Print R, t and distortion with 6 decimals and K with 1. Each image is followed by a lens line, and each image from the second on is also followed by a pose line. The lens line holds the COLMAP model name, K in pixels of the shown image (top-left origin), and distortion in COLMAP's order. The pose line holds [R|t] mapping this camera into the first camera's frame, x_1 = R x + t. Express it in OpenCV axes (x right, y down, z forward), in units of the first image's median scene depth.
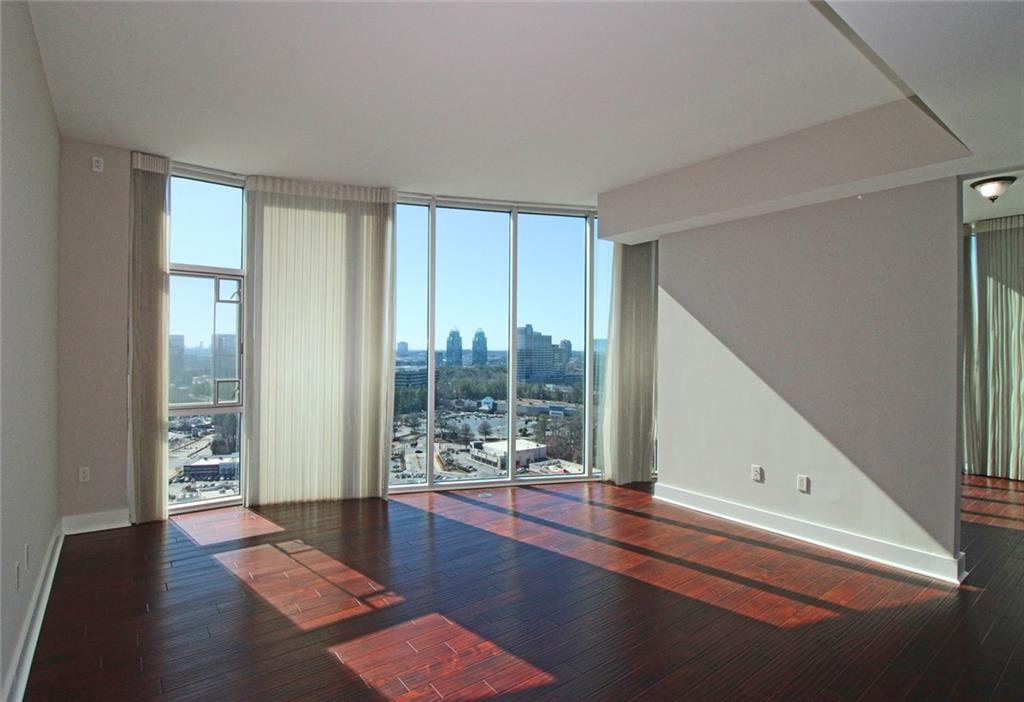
lens RADIAL K [[518.6, 0, 510.5], [0, 518.6, 350.3], [0, 0, 1]] dist [0.001114, 0.000037]
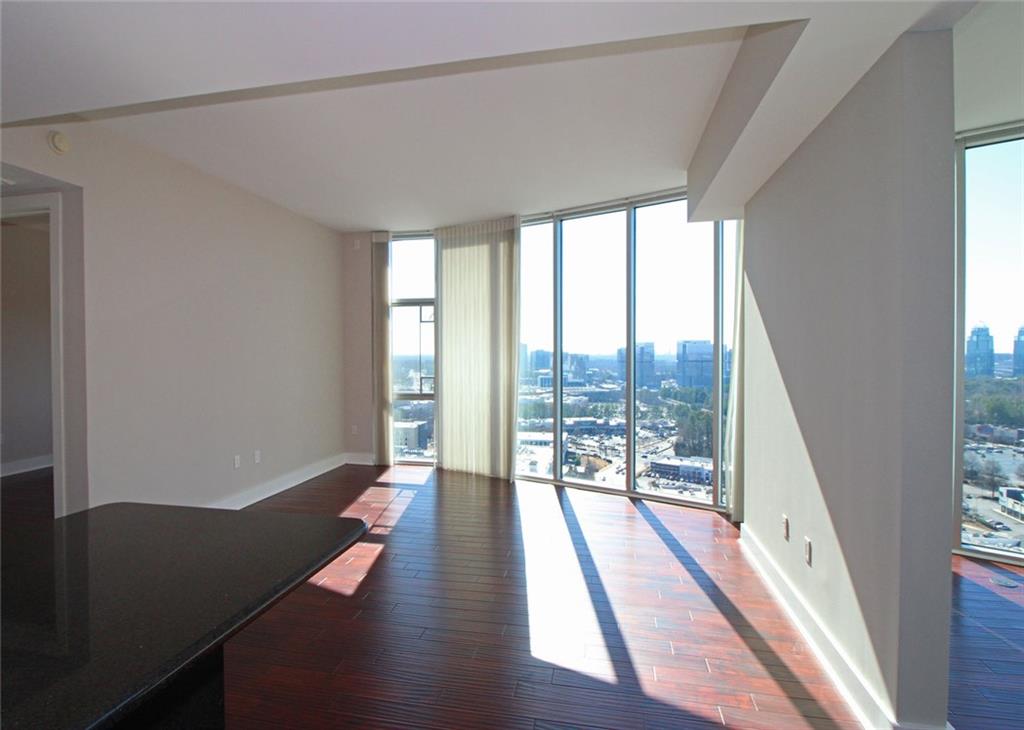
lens RADIAL K [[562.9, 0, 509.4], [0, 562.9, 363.3], [0, 0, 1]] dist [-0.005125, -0.001551]
pose [[0.625601, 0.005377, -0.780124, 0.105460], [0.004516, 0.999935, 0.010514, 0.000739], [0.780130, -0.010101, 0.625536, 0.028359]]
